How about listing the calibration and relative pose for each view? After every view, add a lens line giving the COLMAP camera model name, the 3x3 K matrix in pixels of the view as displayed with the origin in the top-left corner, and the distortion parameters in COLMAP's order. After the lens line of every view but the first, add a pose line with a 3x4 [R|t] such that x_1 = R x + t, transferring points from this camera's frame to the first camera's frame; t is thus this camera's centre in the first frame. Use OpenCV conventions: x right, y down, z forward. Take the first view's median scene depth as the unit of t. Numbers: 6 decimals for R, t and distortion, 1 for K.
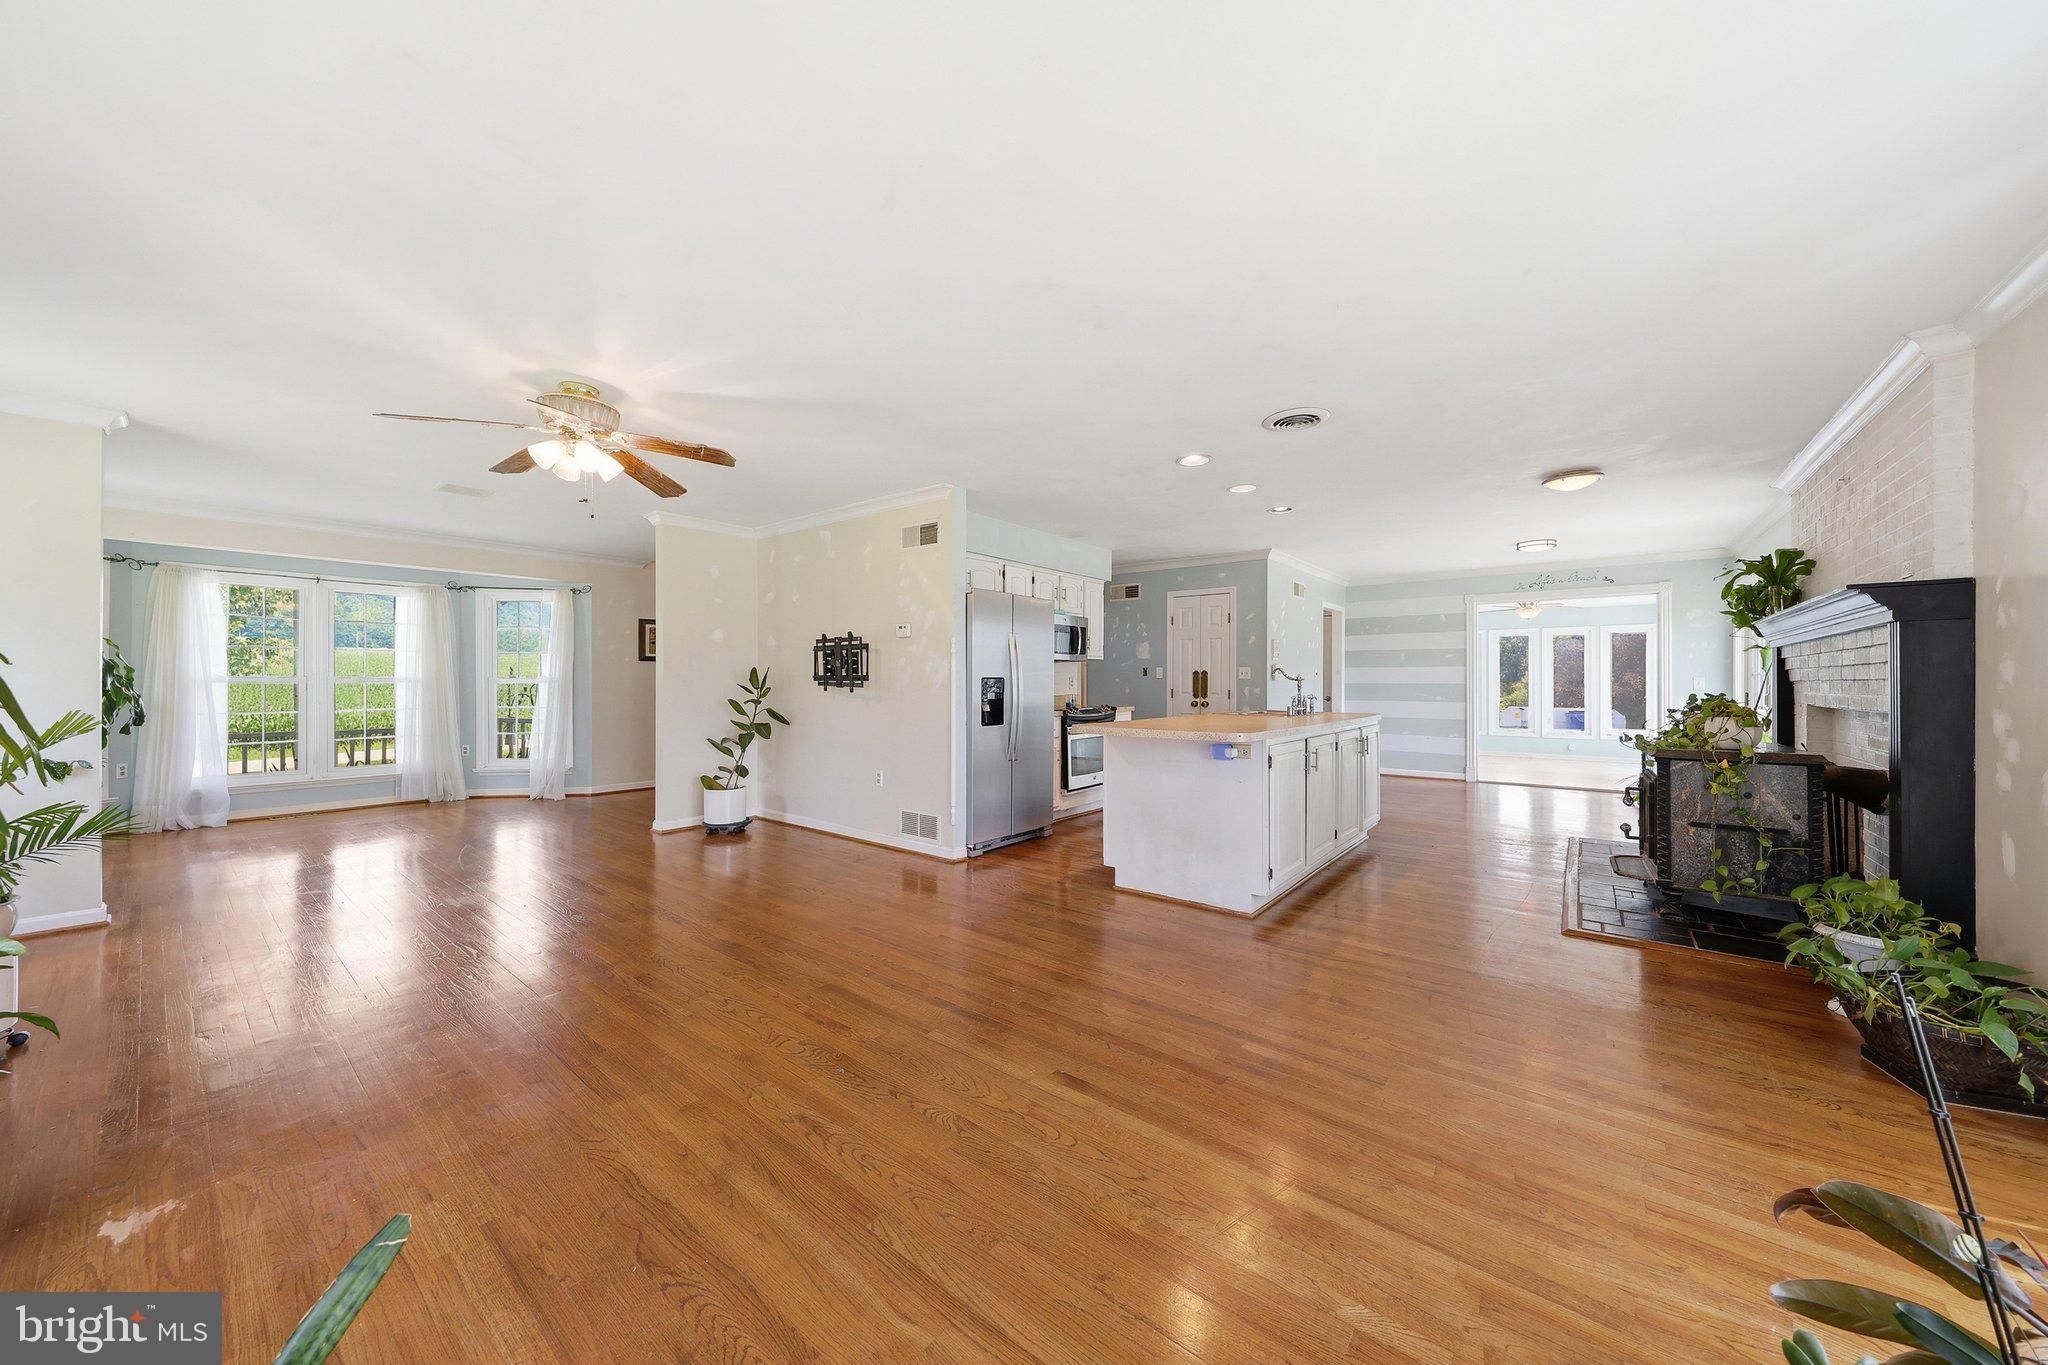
lens RADIAL K [[700.6, 0, 1032.3], [0, 700.6, 675.4], [0, 0, 1]] dist [0.002044, 0.000180]
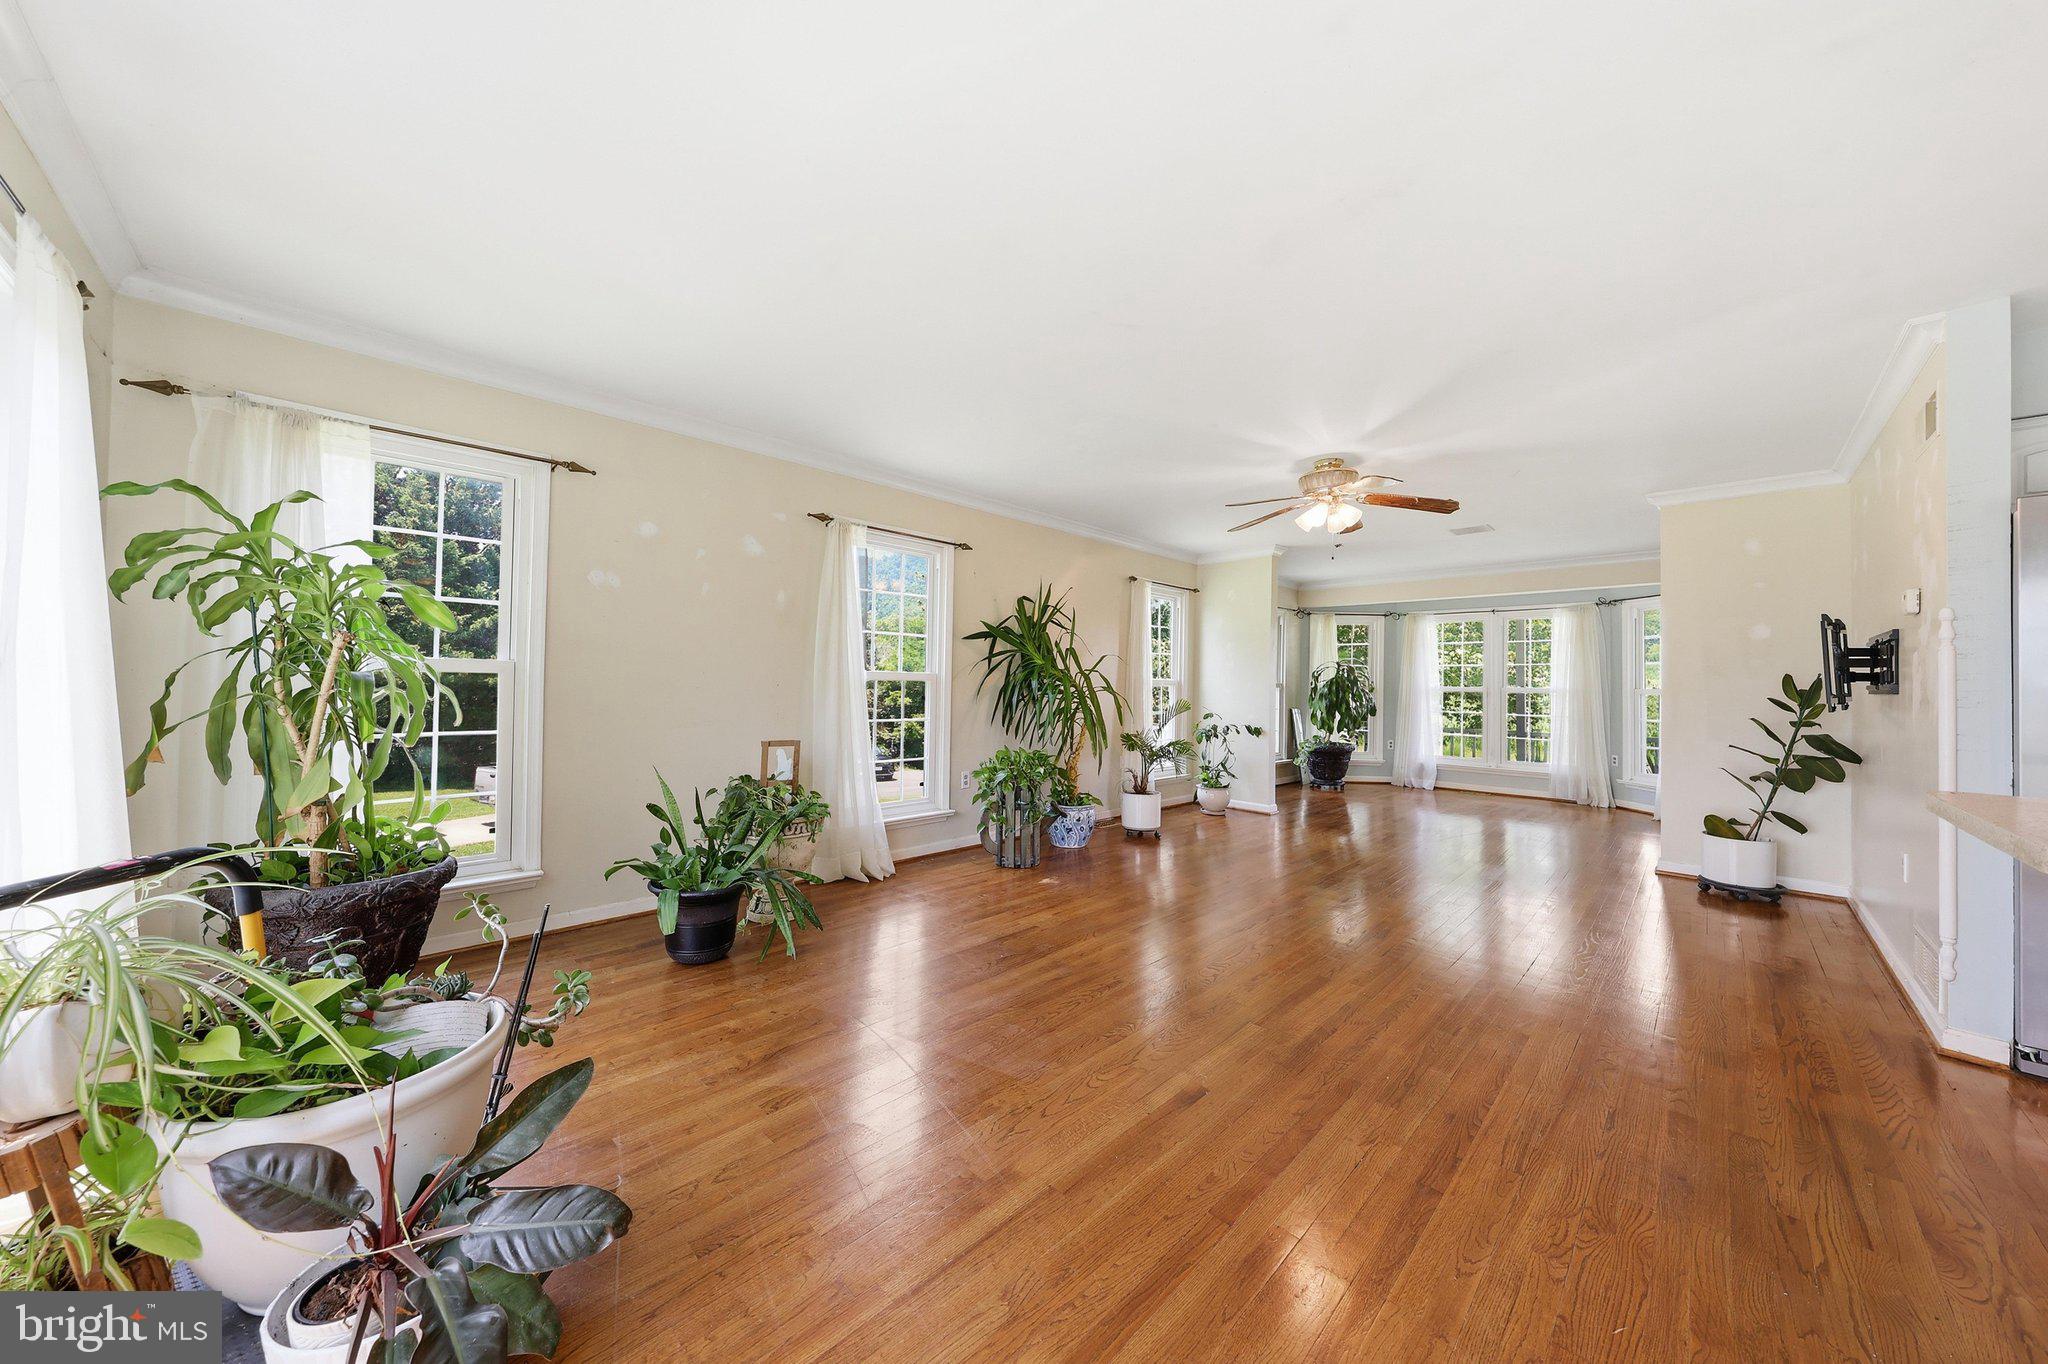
lens RADIAL K [[700.6, 0, 1023.1], [0, 700.6, 678.4], [0, 0, 1]] dist [0.002044, 0.000180]
pose [[-0.113577, -0.011218, -0.993466, 0.361256], [-0.006332, 0.999924, -0.010567, 0.004888], [0.993509, 0.005090, -0.113640, 0.301842]]
